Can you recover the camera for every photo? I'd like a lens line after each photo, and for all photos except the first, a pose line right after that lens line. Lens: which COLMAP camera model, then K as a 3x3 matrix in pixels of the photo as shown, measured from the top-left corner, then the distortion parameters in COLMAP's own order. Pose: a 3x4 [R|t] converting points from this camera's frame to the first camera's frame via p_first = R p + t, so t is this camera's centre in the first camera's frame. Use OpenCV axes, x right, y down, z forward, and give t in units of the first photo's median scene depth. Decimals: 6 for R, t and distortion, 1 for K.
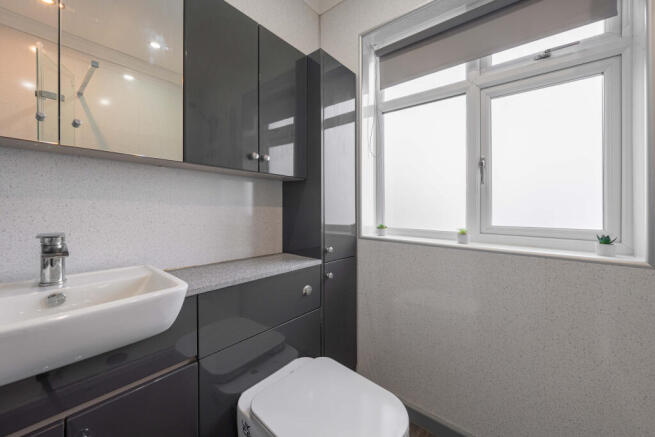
lens RADIAL K [[264.3, 0, 331.0], [0, 264.3, 212.1], [0, 0, 1]] dist [-0.001353, -0.000220]
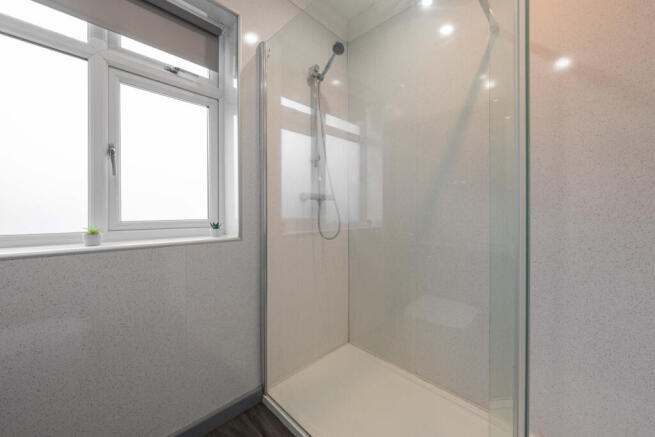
lens RADIAL K [[264.3, 0, 331.0], [0, 264.3, 212.1], [0, 0, 1]] dist [-0.001353, -0.000220]
pose [[0.058396, -0.023291, 0.998022, -0.280783], [0.001528, 0.999729, 0.023241, -0.001915], [-0.998292, 0.000167, 0.058416, 0.222709]]
